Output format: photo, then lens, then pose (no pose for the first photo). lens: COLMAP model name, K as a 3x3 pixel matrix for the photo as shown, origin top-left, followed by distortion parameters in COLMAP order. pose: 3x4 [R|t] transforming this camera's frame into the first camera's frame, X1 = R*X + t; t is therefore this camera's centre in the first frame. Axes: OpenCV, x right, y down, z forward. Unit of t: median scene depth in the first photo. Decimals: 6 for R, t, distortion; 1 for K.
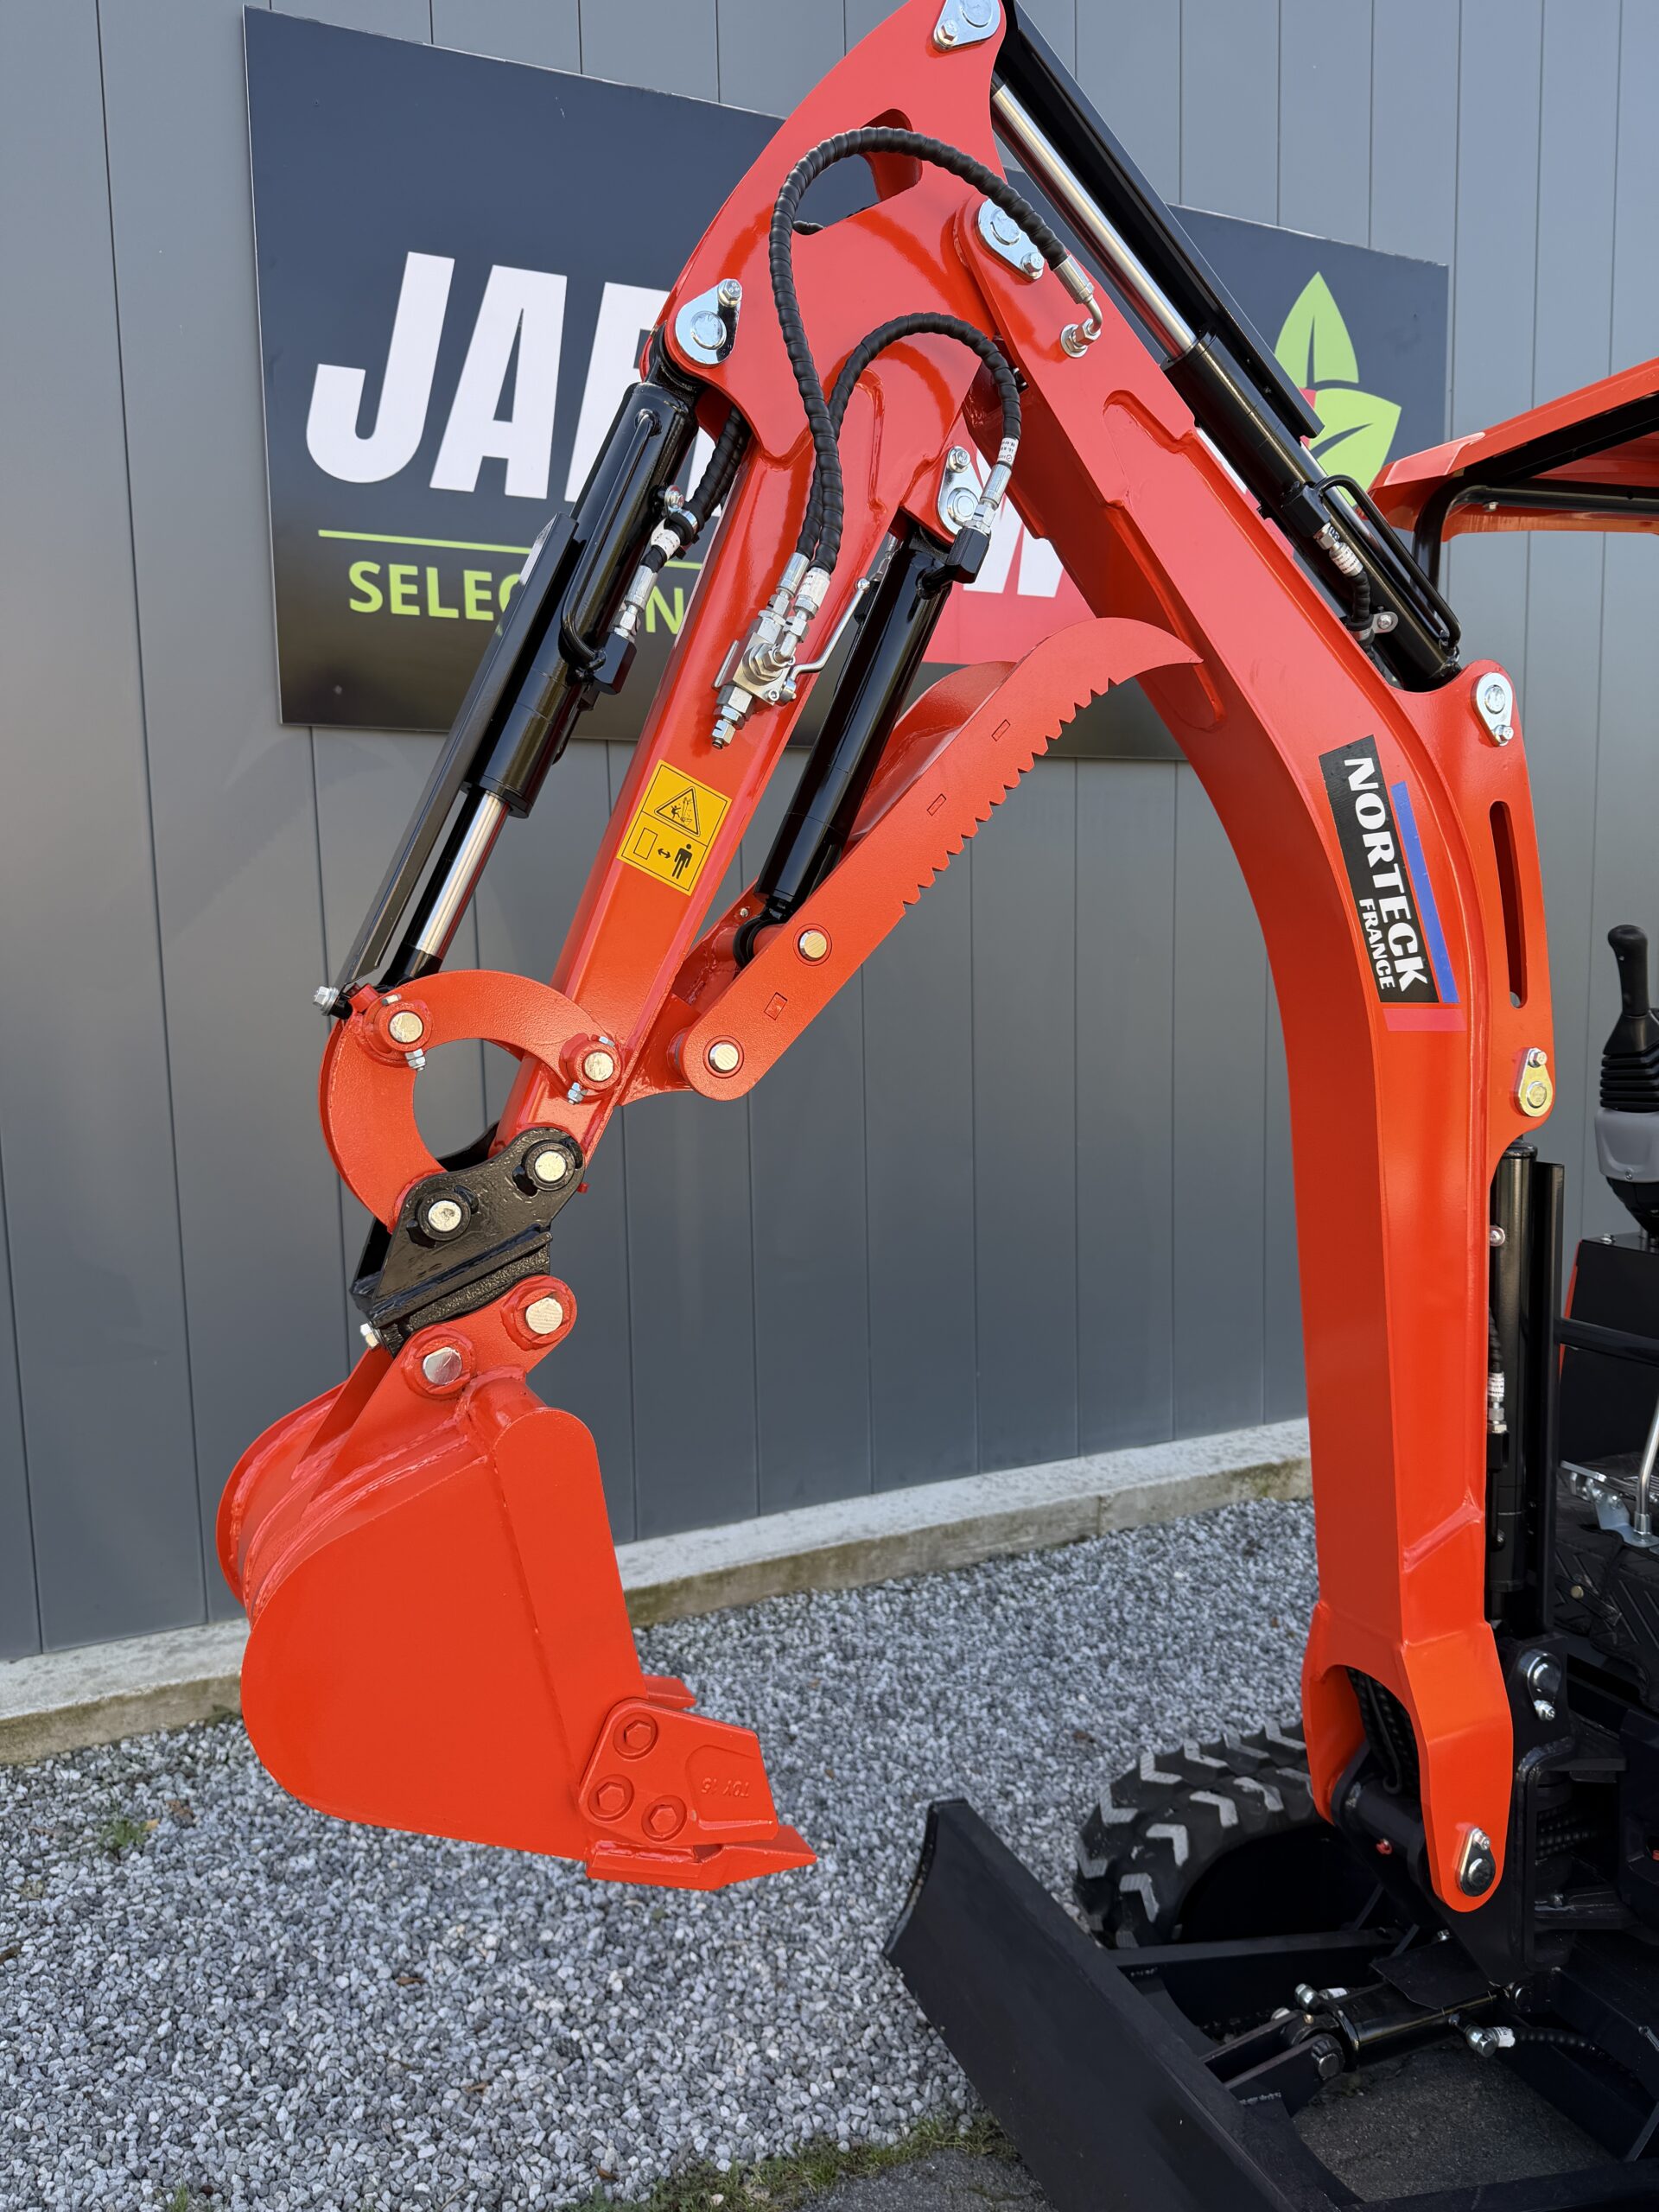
lens RADIAL K [[1561.2, 0, 815.8], [0, 1561.2, 1123.4], [0, 0, 1]] dist [0.039845, -0.054318]
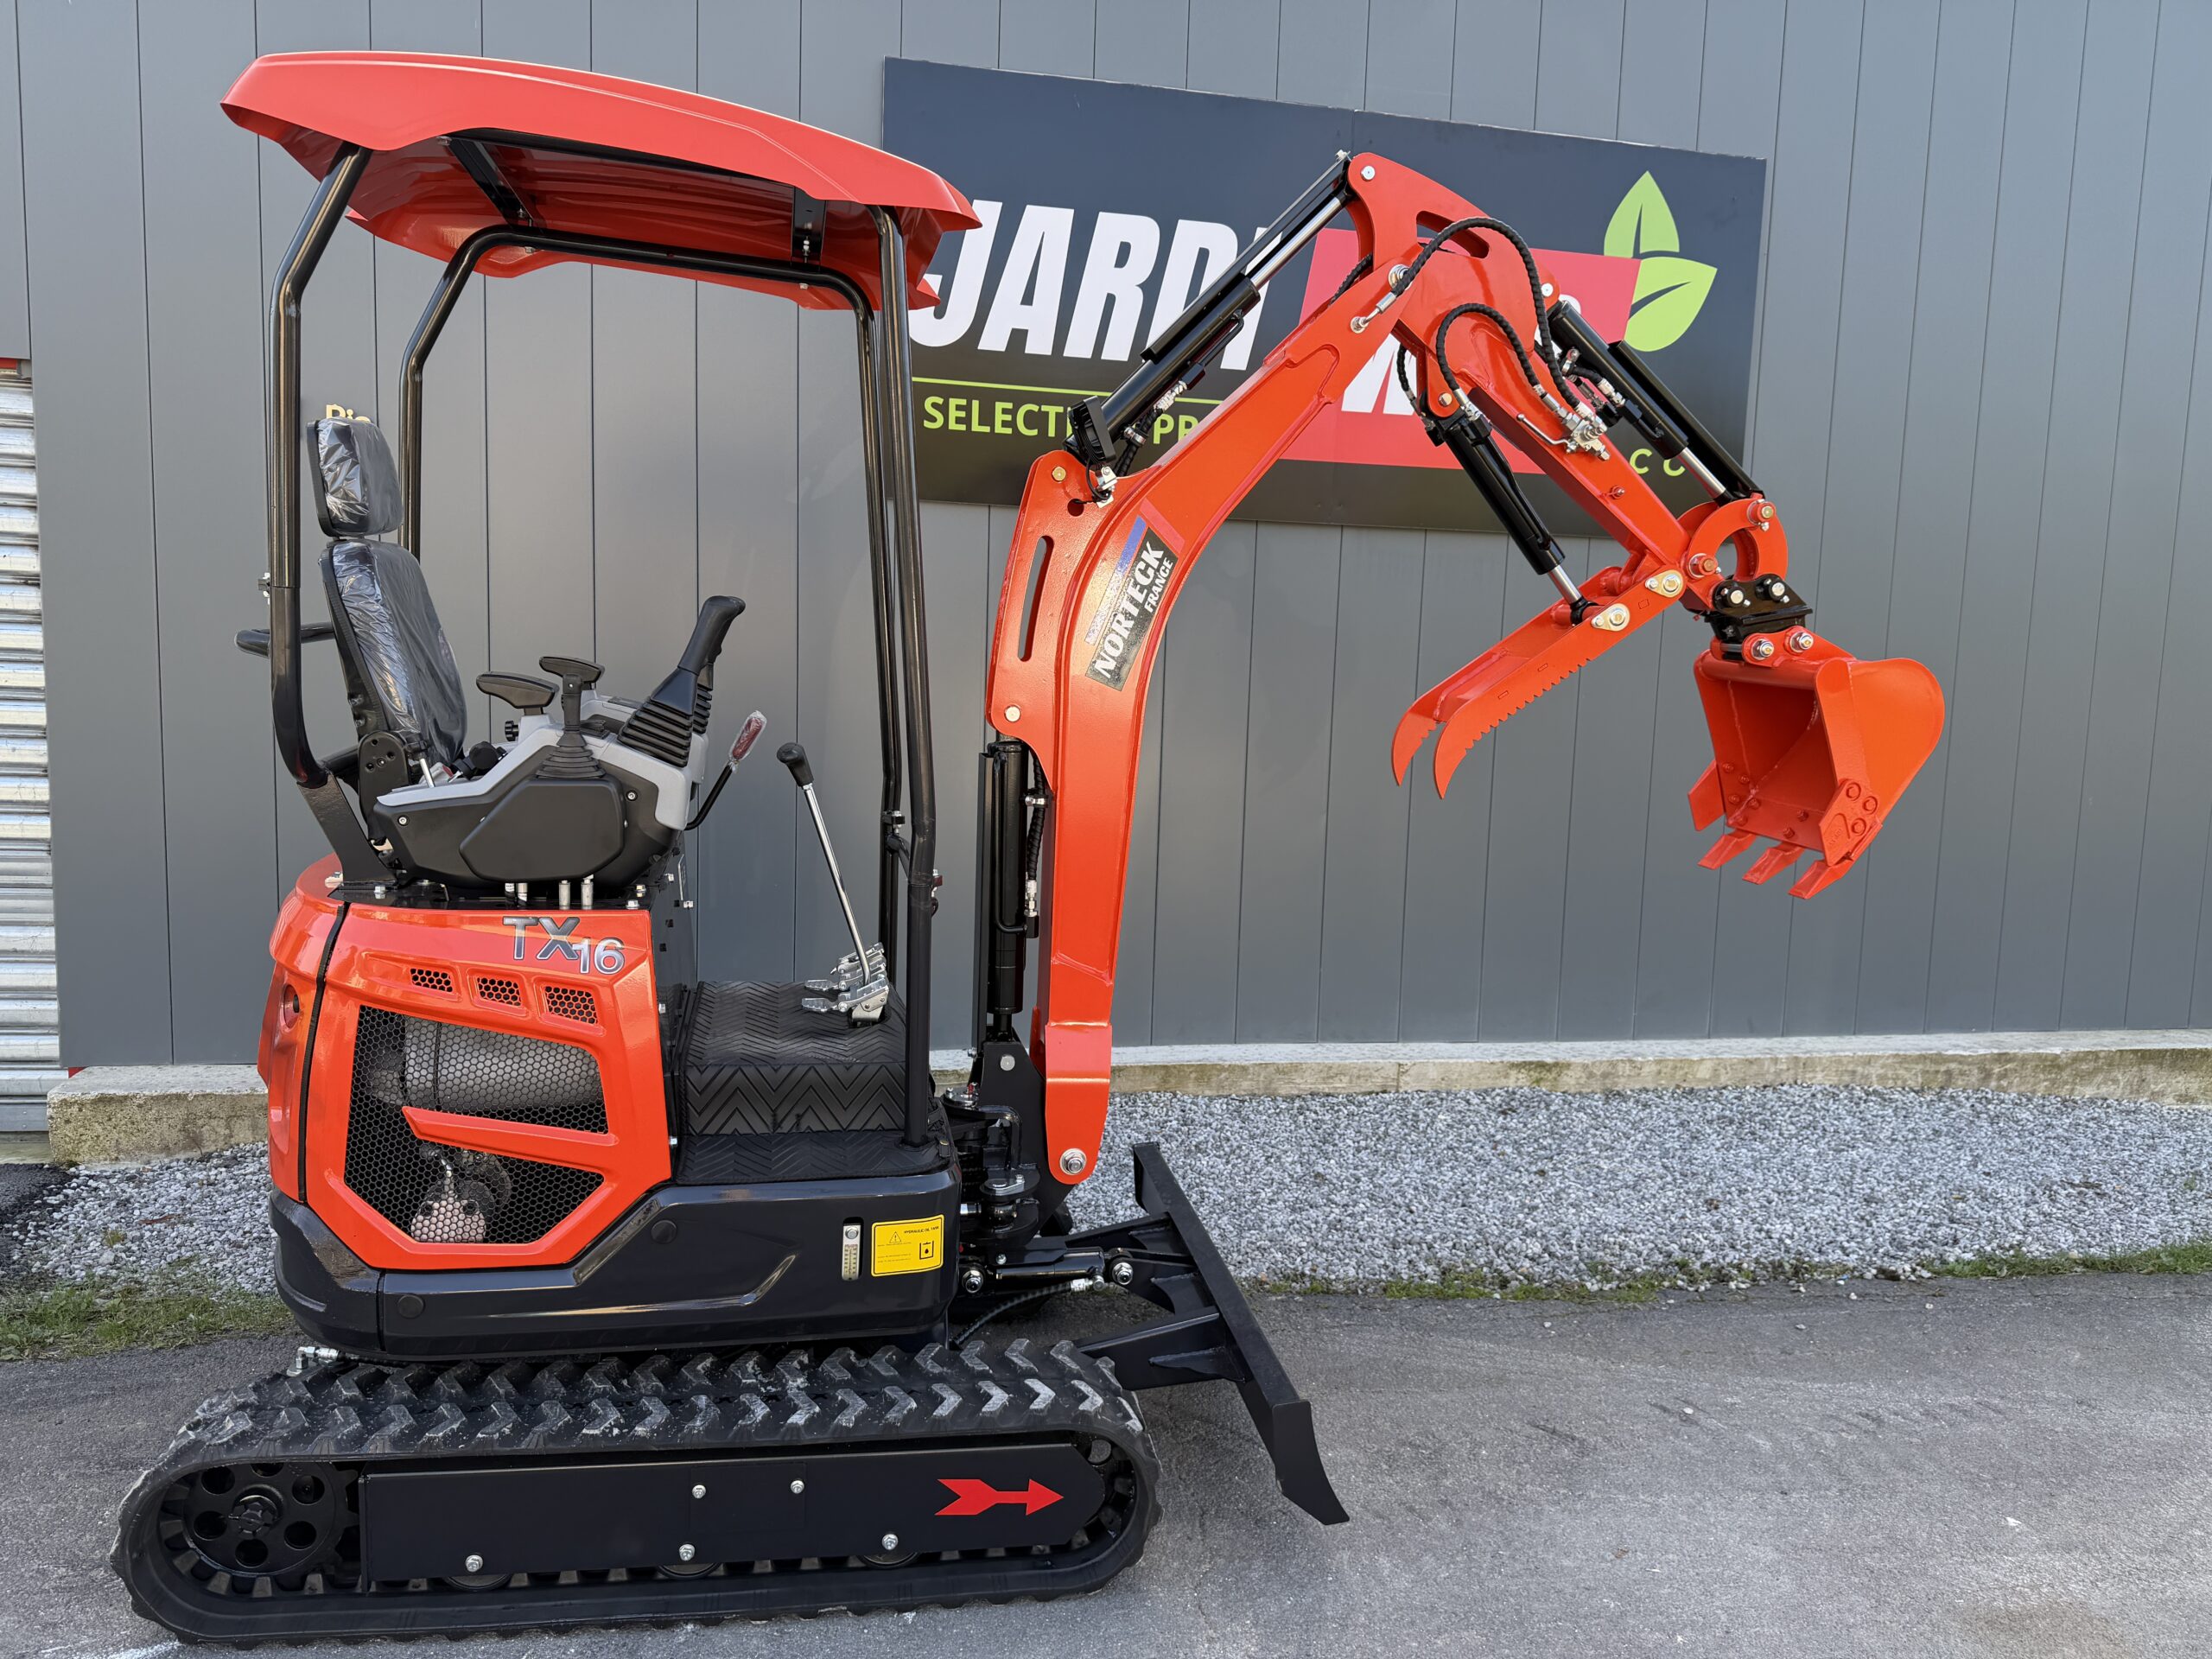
lens RADIAL K [[1561.2, 0, 1094.9], [0, 1561.2, 847.0], [0, 0, 1]] dist [0.039845, -0.054318]
pose [[0.973829, 0.077168, -0.213781, 0.248383], [-0.079404, 0.996841, -0.001879, 0.089138], [0.212961, 0.018805, 0.976880, -0.513784]]
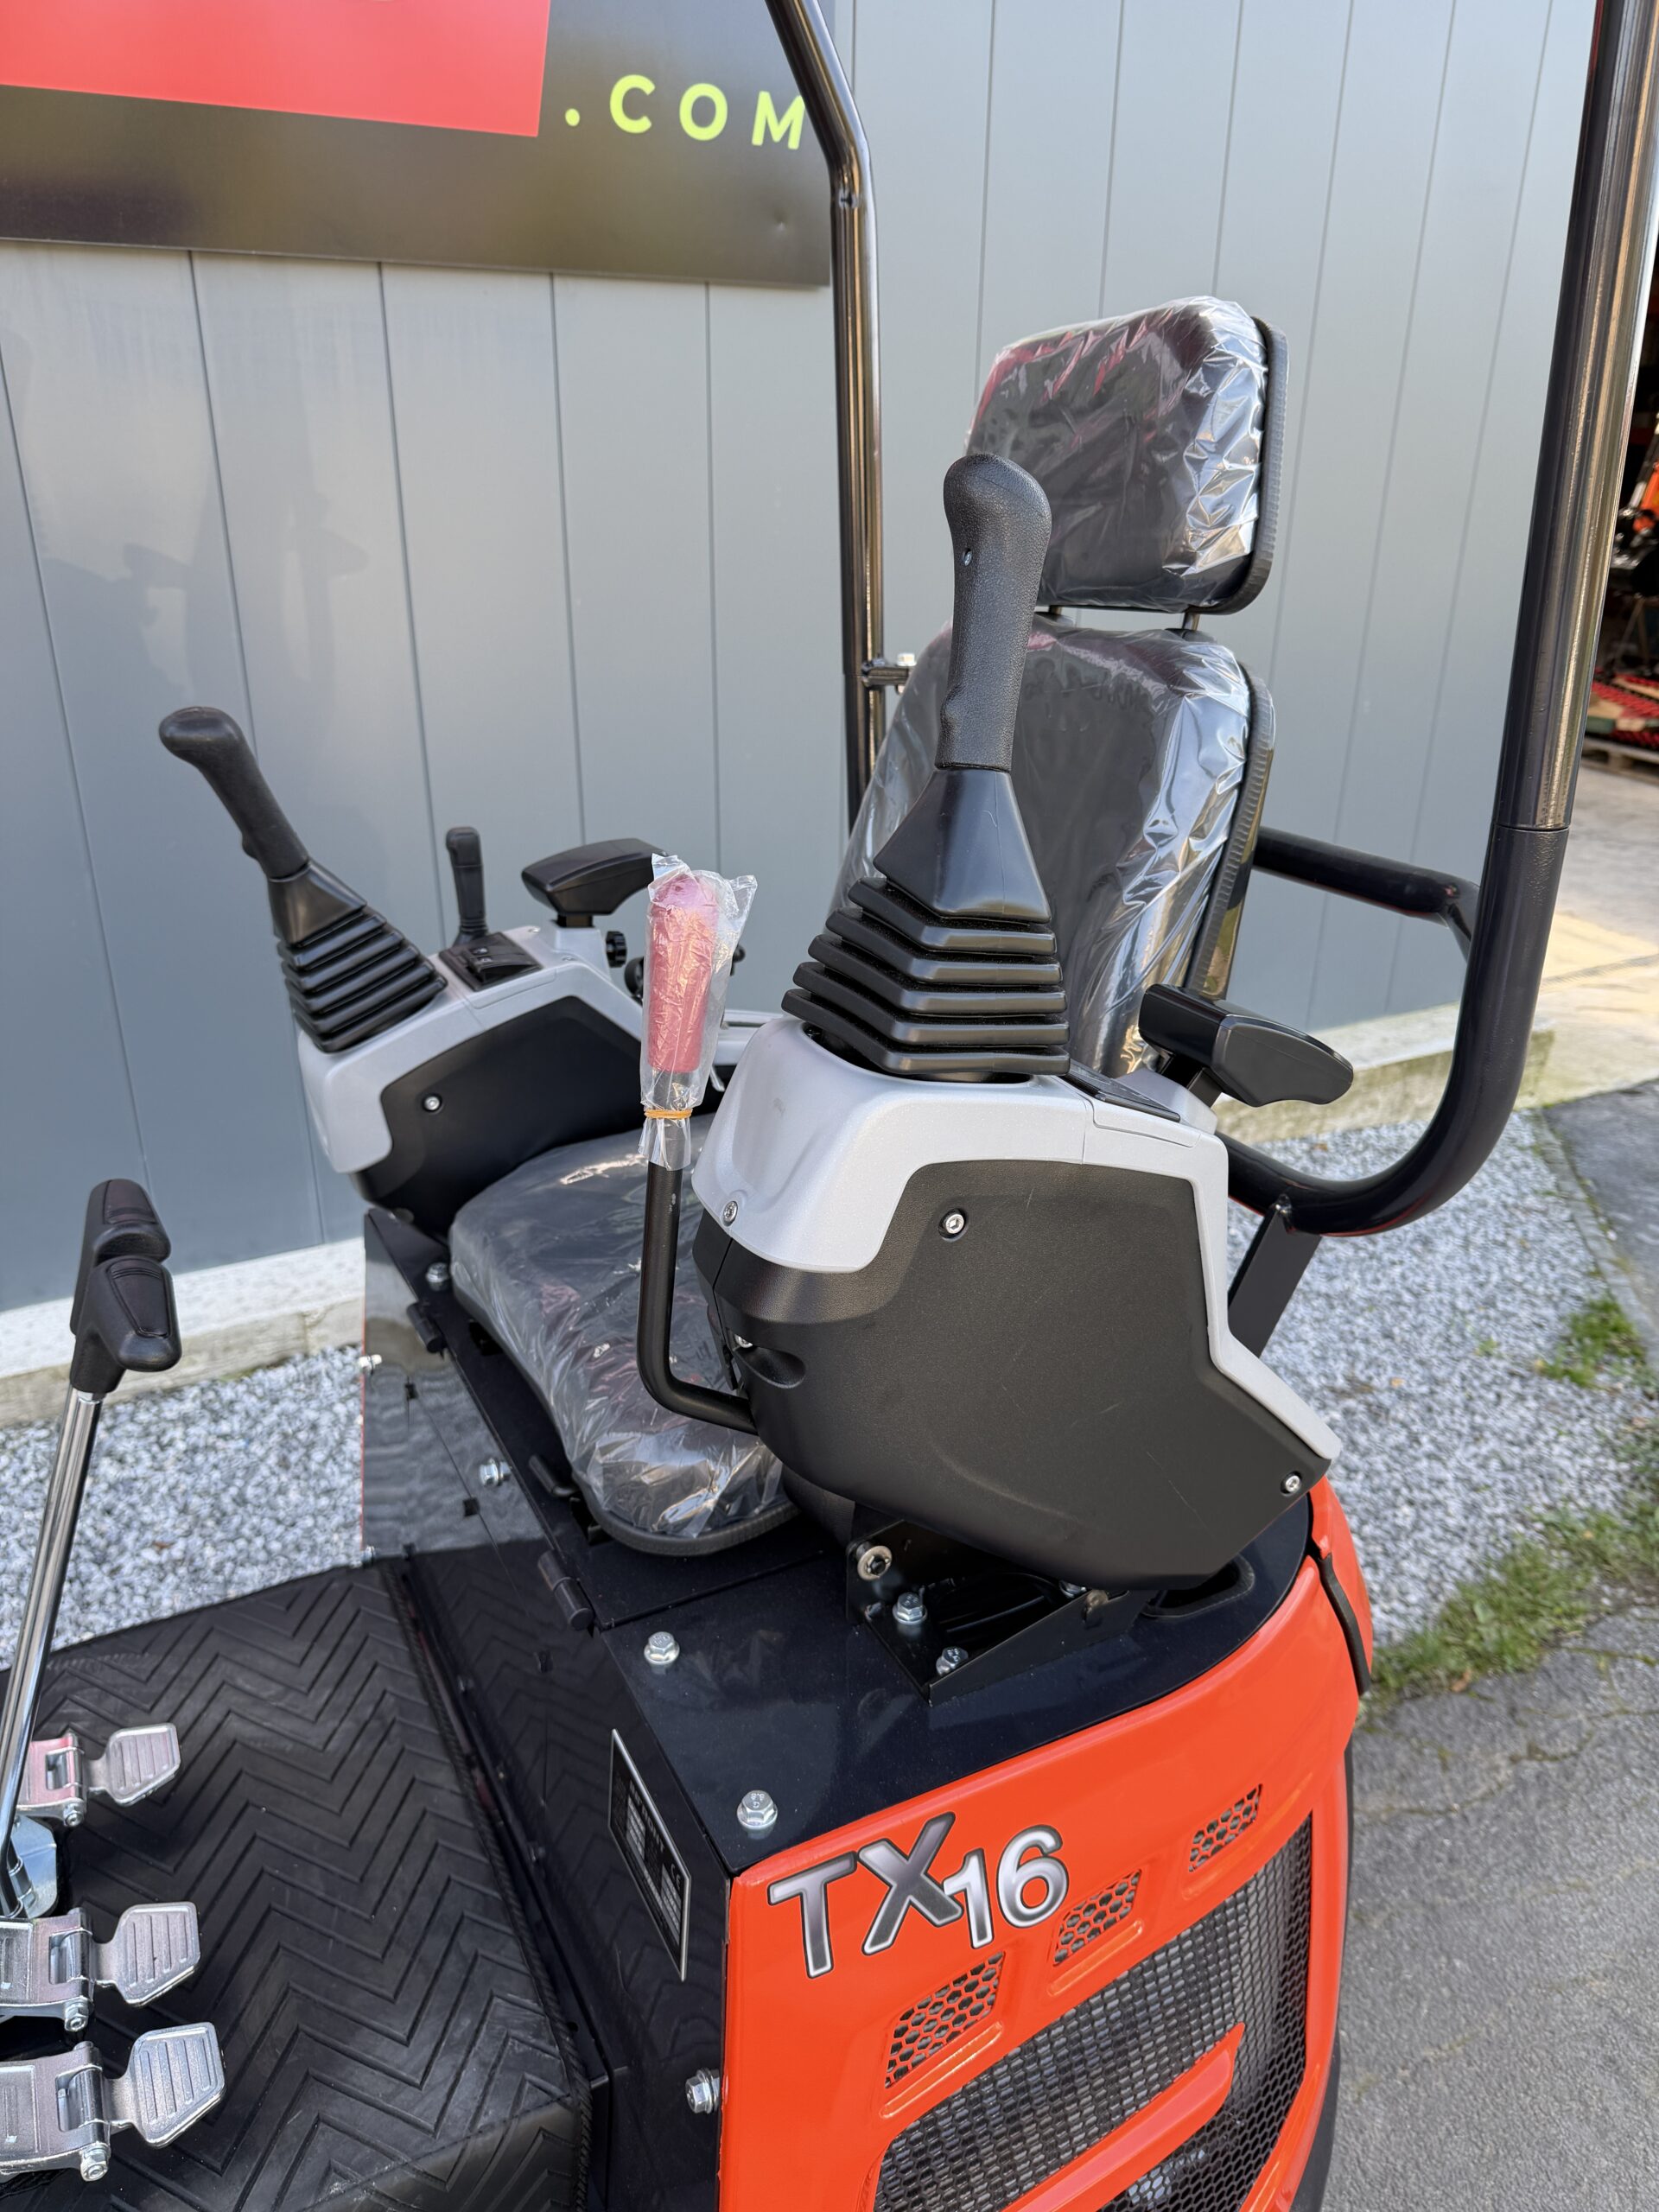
lens RADIAL K [[1561.2, 0, 828.8], [0, 1561.2, 1103.8], [0, 0, 1]] dist [0.039845, -0.054318]
pose [[0.997088, 0.004191, 0.076139, 0.479498], [-0.025041, 0.961111, 0.275024, -0.105071], [-0.072025, -0.276130, 0.958418, 0.321597]]
